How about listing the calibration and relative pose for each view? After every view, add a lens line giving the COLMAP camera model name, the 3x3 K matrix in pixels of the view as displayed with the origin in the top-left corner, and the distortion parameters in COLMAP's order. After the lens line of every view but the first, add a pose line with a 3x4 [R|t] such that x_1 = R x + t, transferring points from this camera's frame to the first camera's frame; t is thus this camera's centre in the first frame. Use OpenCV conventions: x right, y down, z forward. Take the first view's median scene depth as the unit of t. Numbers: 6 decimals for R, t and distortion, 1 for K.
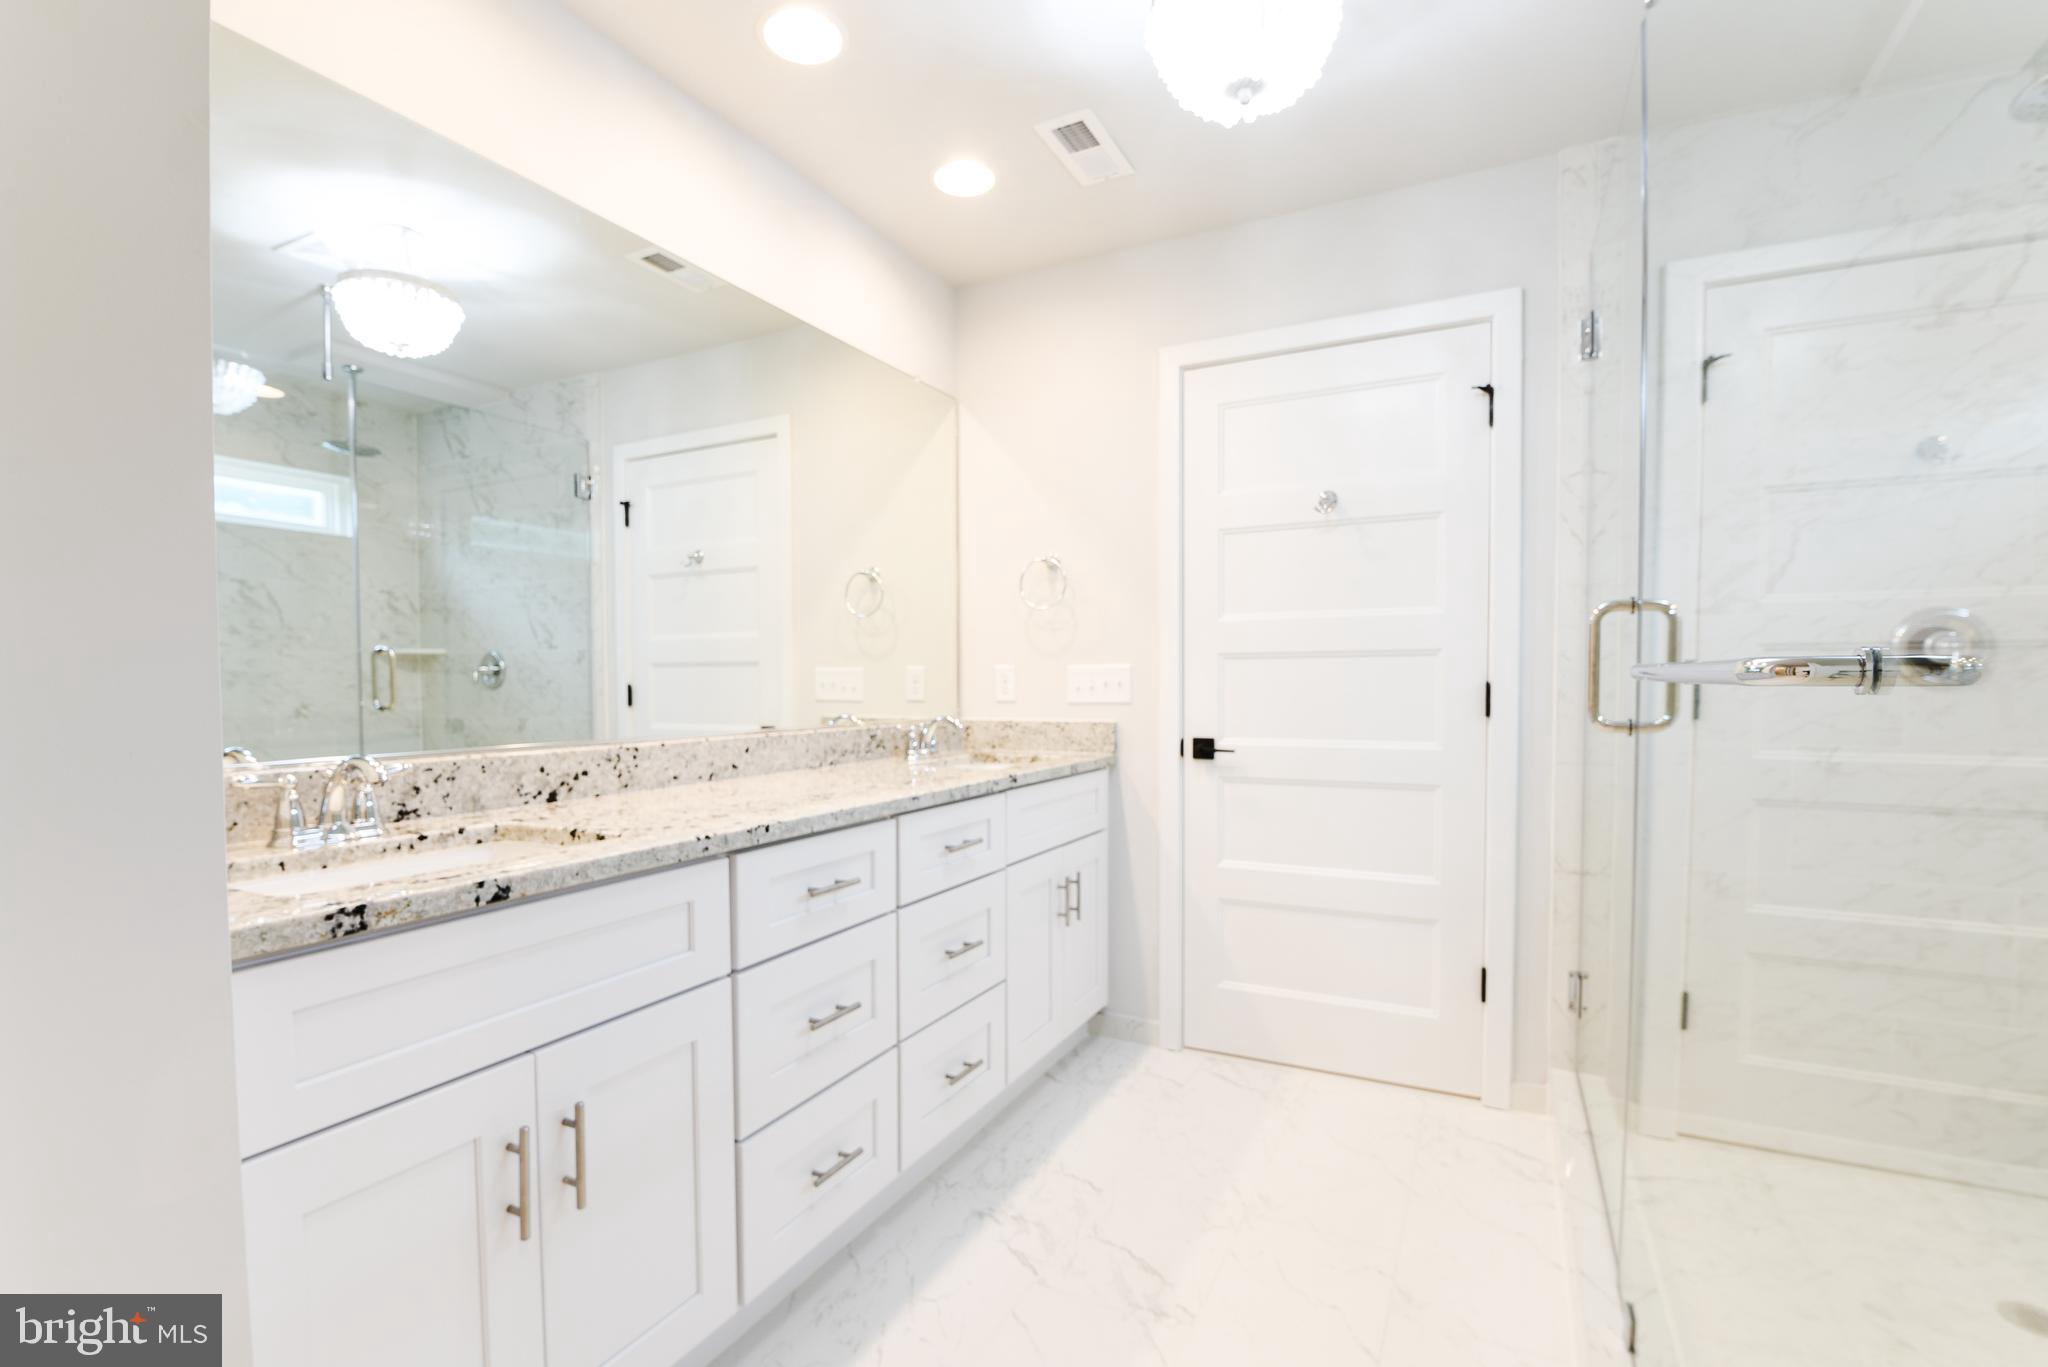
lens RADIAL K [[922.7, 0, 1029.2], [0, 922.7, 708.7], [0, 0, 1]] dist [0.000551, -0.013372]
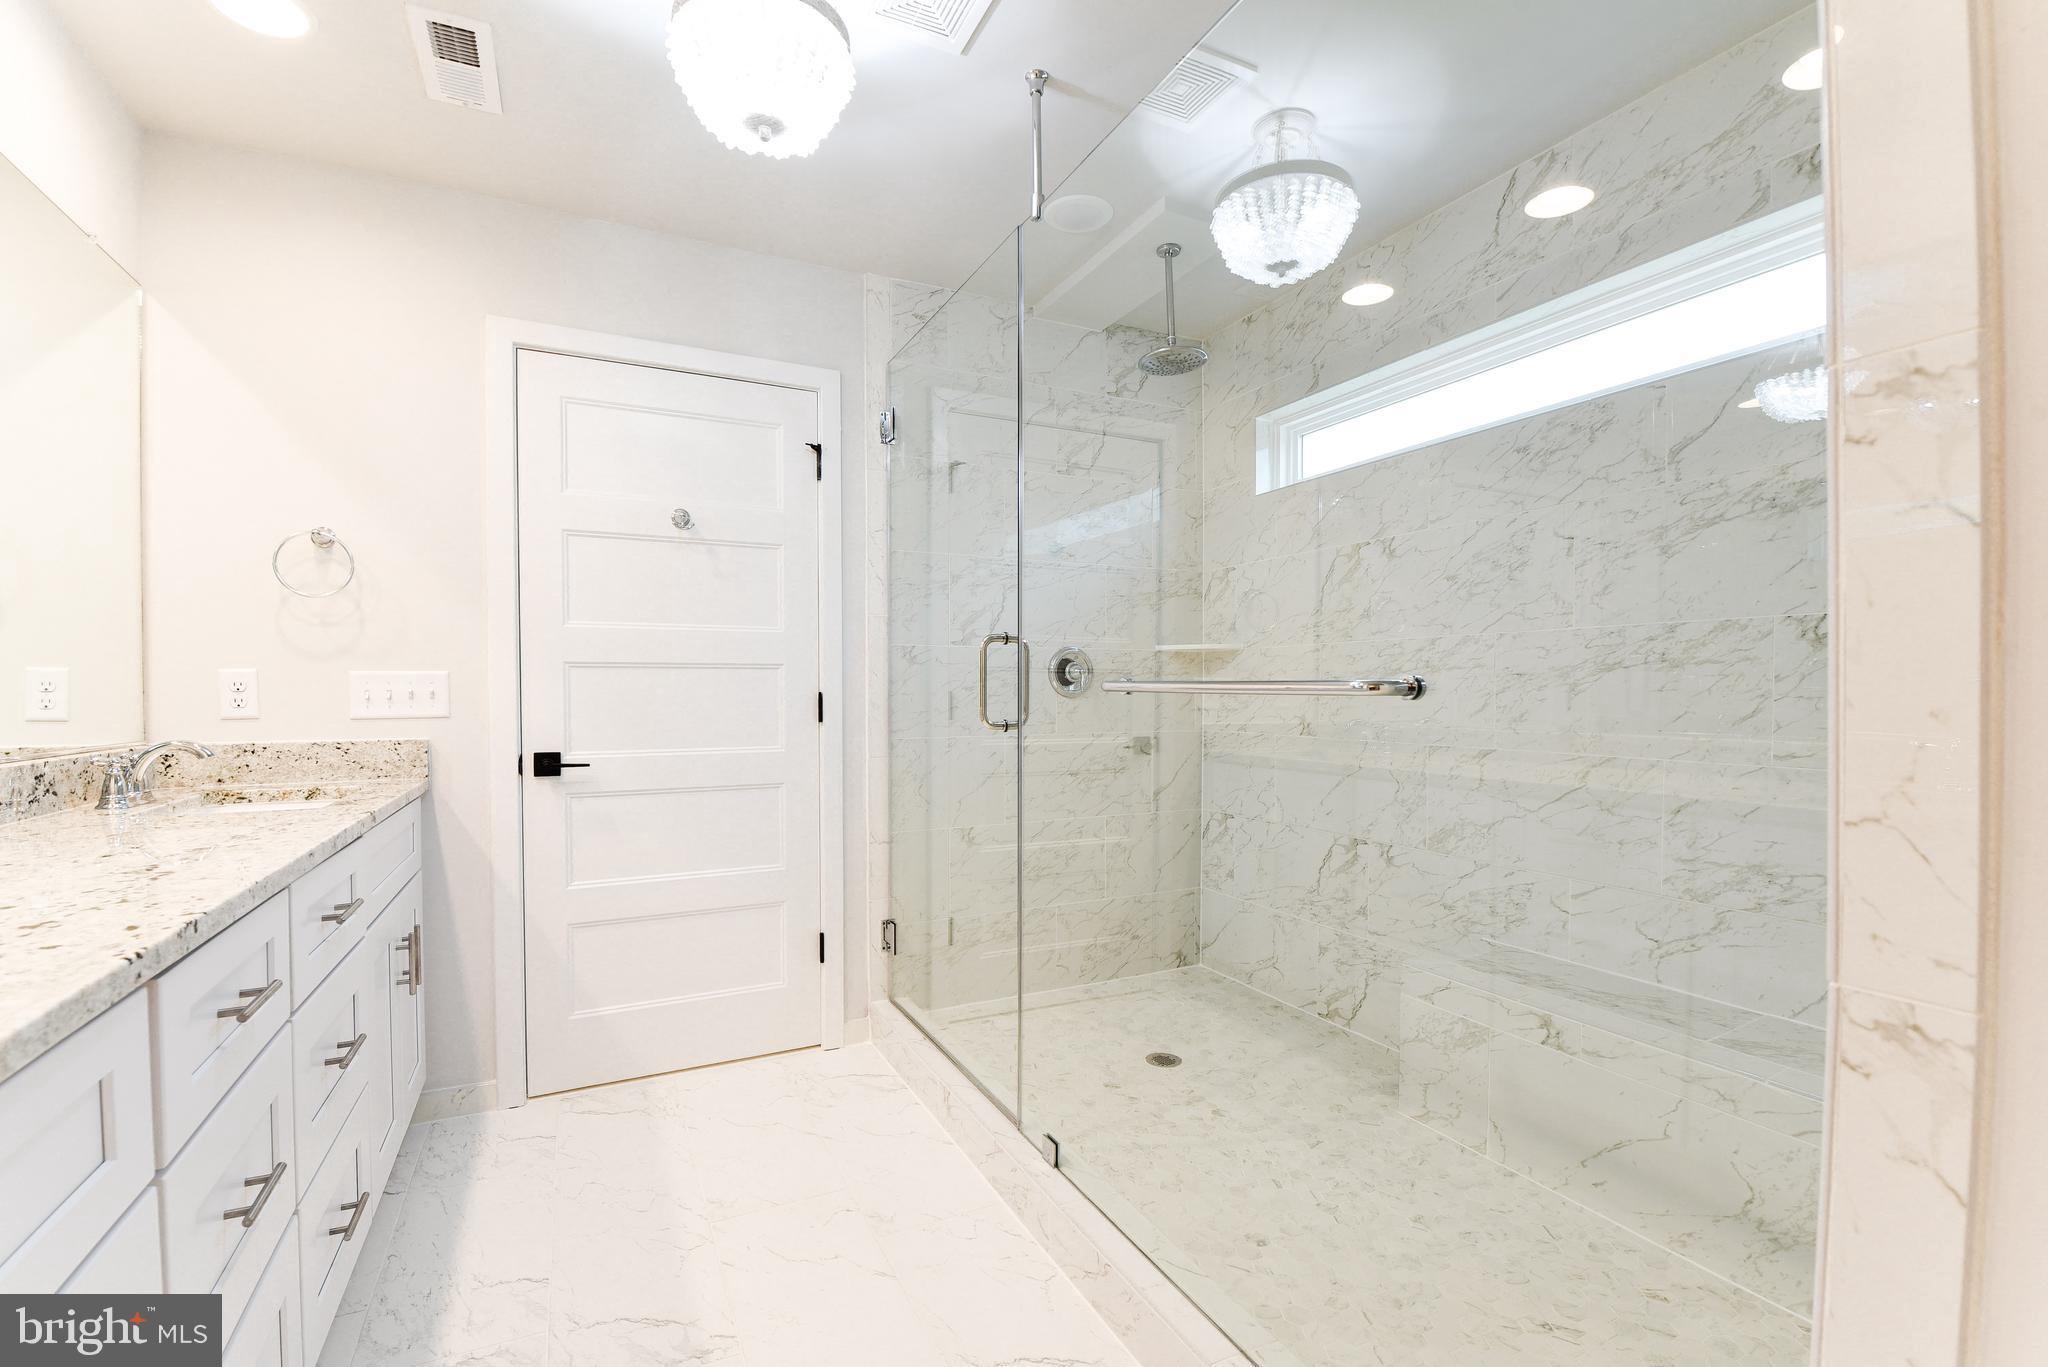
lens RADIAL K [[867.6, 0, 999.1], [0, 867.6, 700.7], [0, 0, 1]] dist [0.001544, -0.010912]
pose [[0.607847, -0.004958, 0.794038, -0.270188], [0.020292, 0.999751, -0.009292, -0.003758], [-0.793794, 0.021761, 0.607797, 0.140431]]
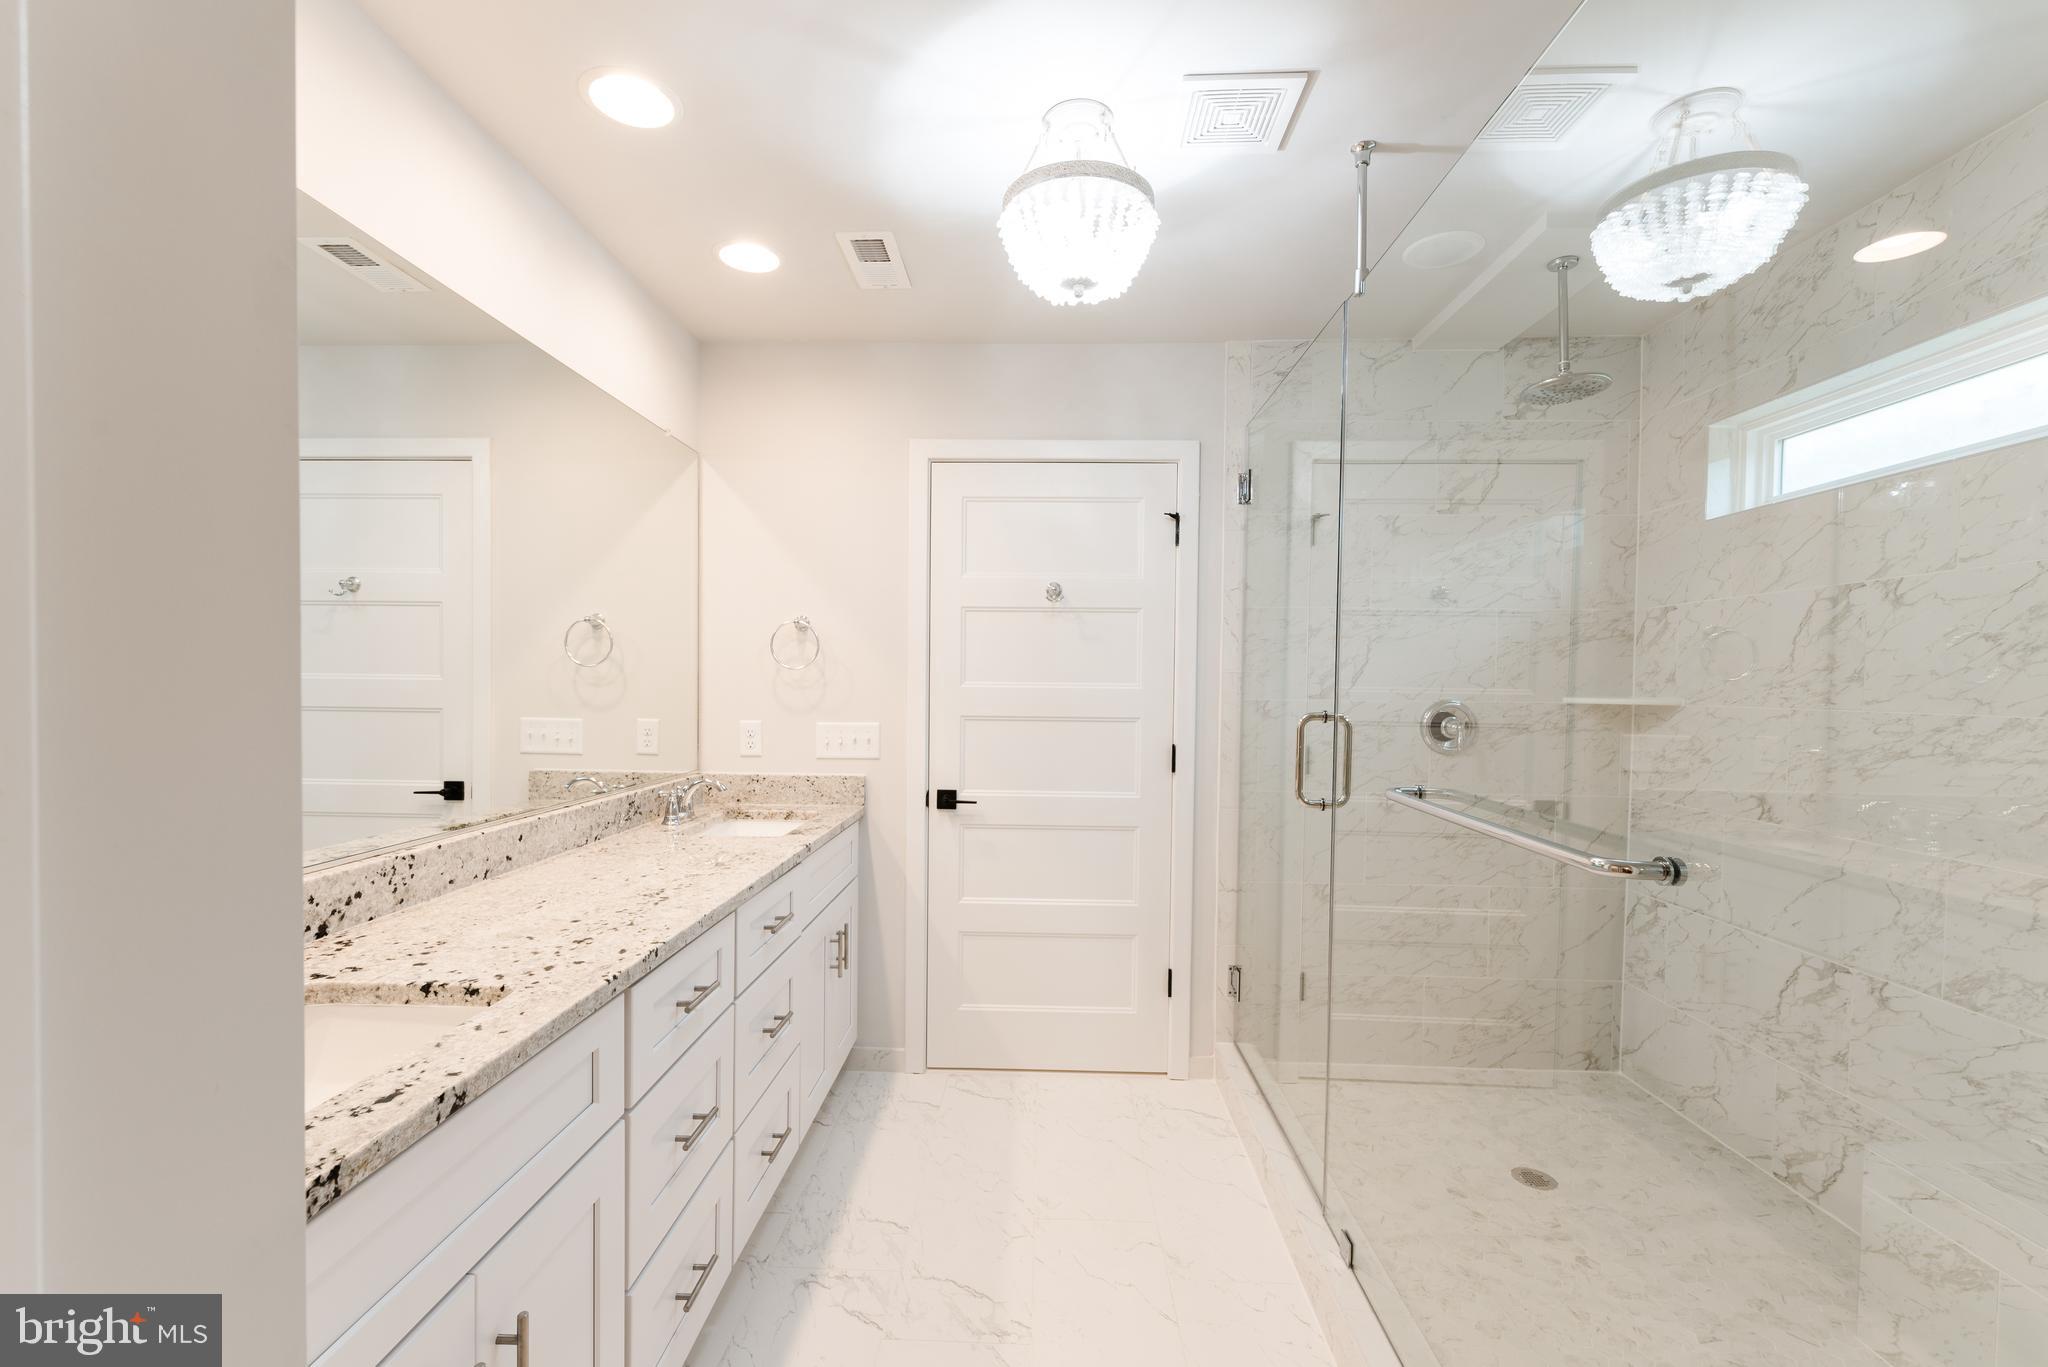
lens RADIAL K [[855.0, 0, 1023.6], [0, 855.0, 697.8], [0, 0, 1]] dist [0.005798, -0.000727]
pose [[0.904481, 0.010110, 0.426395, -0.209453], [-0.005791, 0.999918, -0.011423, -0.083888], [-0.426476, 0.007863, 0.904465, 0.016034]]
